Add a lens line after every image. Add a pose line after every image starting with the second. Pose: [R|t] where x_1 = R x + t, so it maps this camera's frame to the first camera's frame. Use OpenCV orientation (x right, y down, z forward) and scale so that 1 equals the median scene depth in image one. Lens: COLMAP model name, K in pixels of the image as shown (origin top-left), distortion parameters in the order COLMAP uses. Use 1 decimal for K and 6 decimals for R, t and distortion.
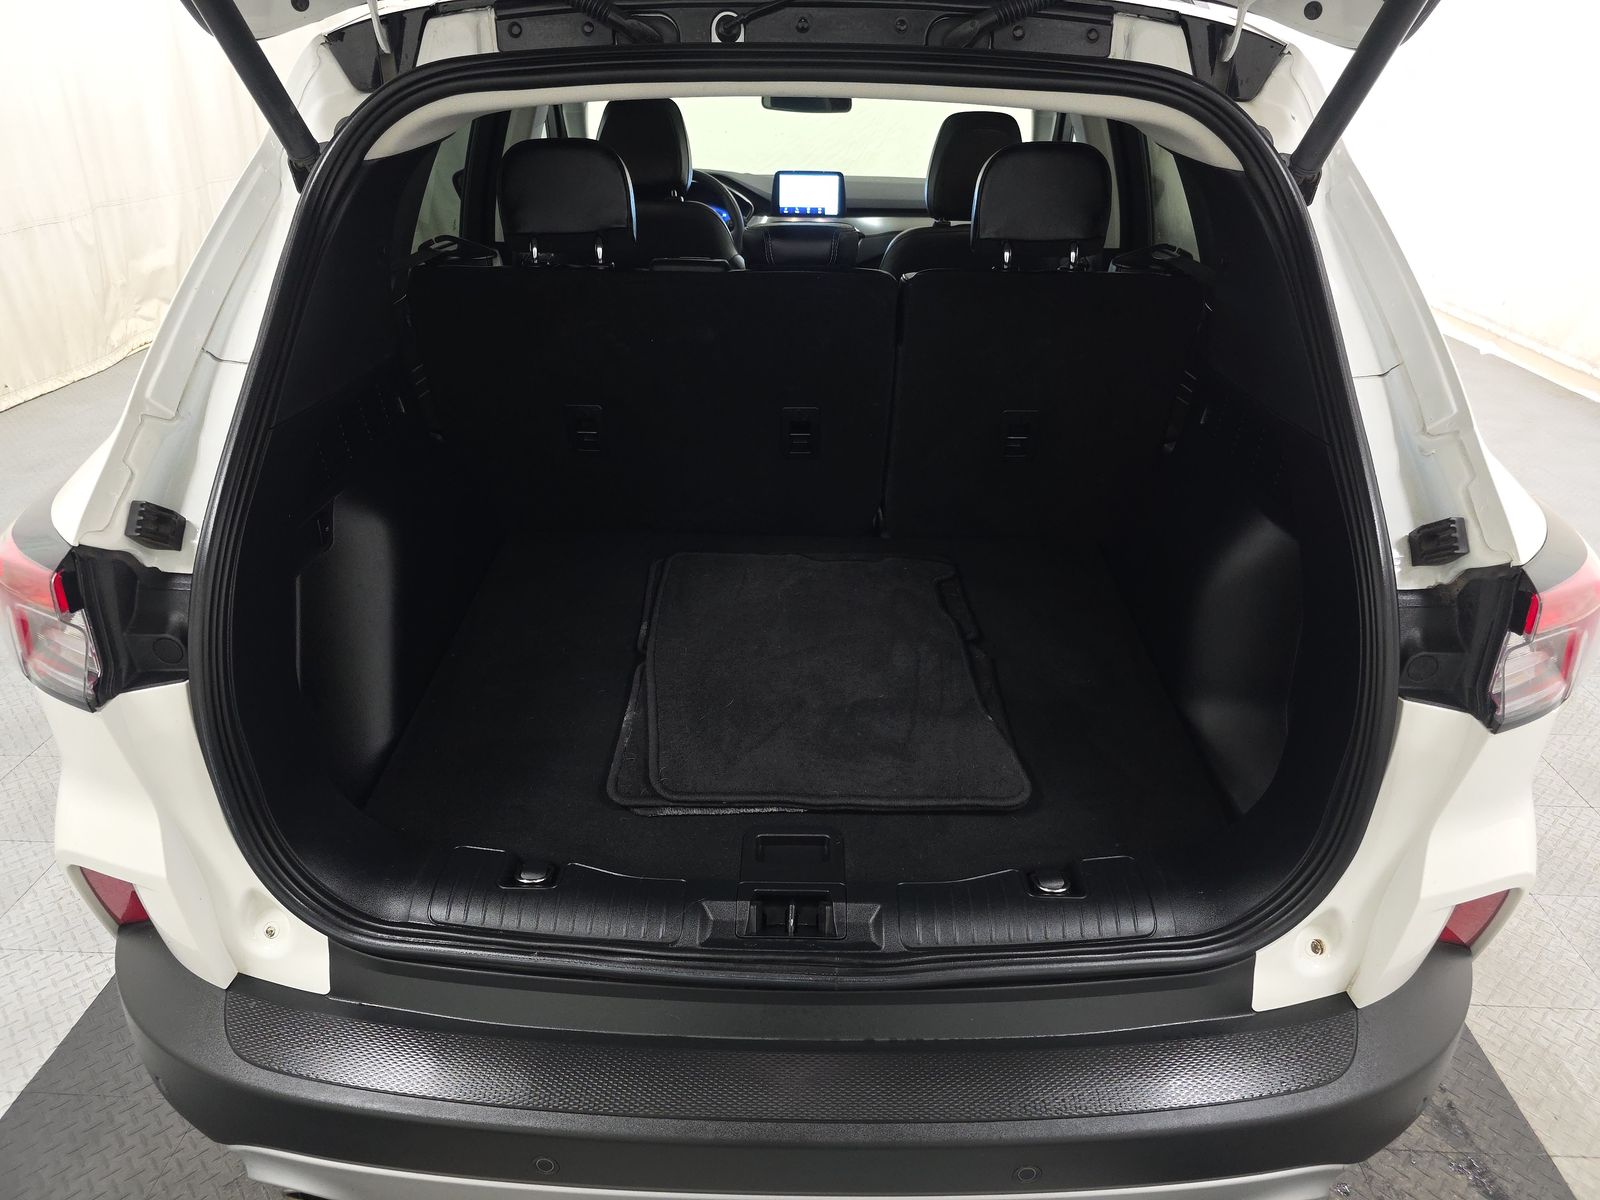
lens RADIAL K [[1121.3, 0, 800.0], [0, 1121.3, 600.0], [0, 0, 1]] dist [0.095933, -0.075703]
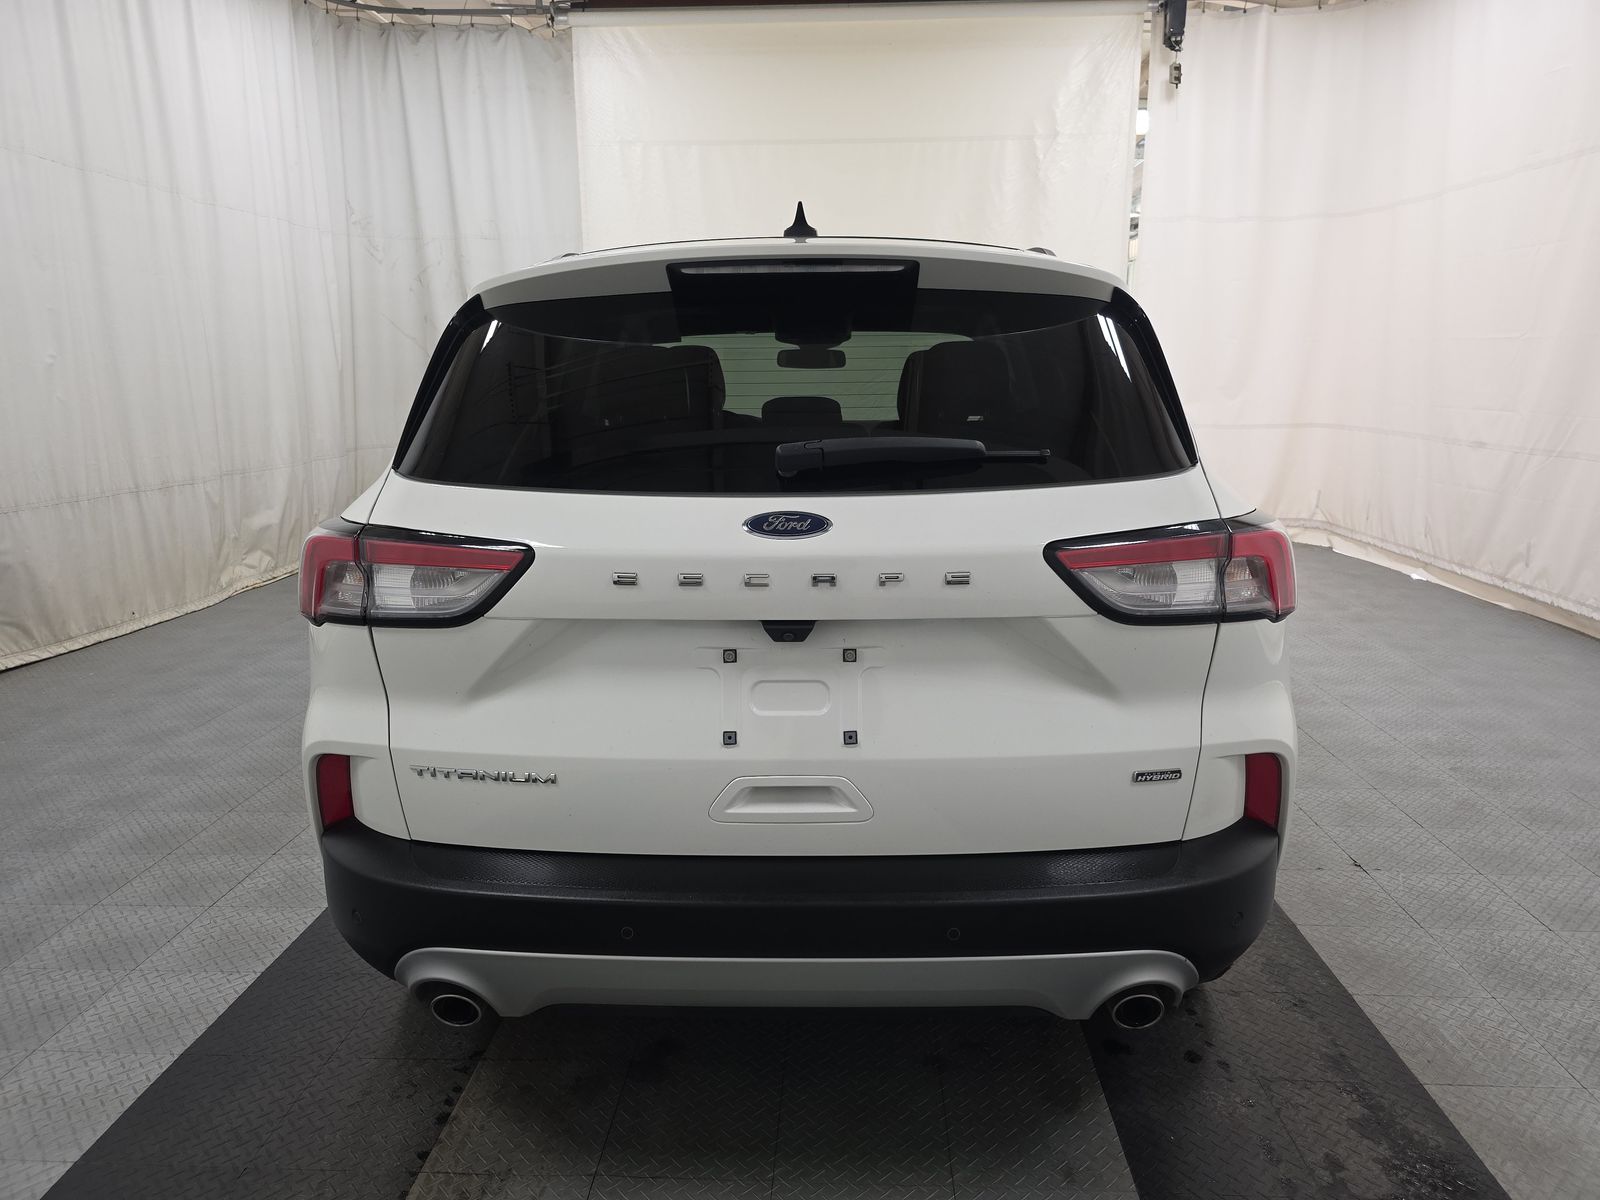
lens RADIAL K [[1121.3, 0, 800.0], [0, 1121.3, 600.0], [0, 0, 1]] dist [0.095933, -0.075703]
pose [[0.999781, -0.013389, -0.016101, 0.006913], [0.008861, 0.967149, -0.254057, 0.117026], [0.018973, 0.253859, 0.967055, -0.130805]]
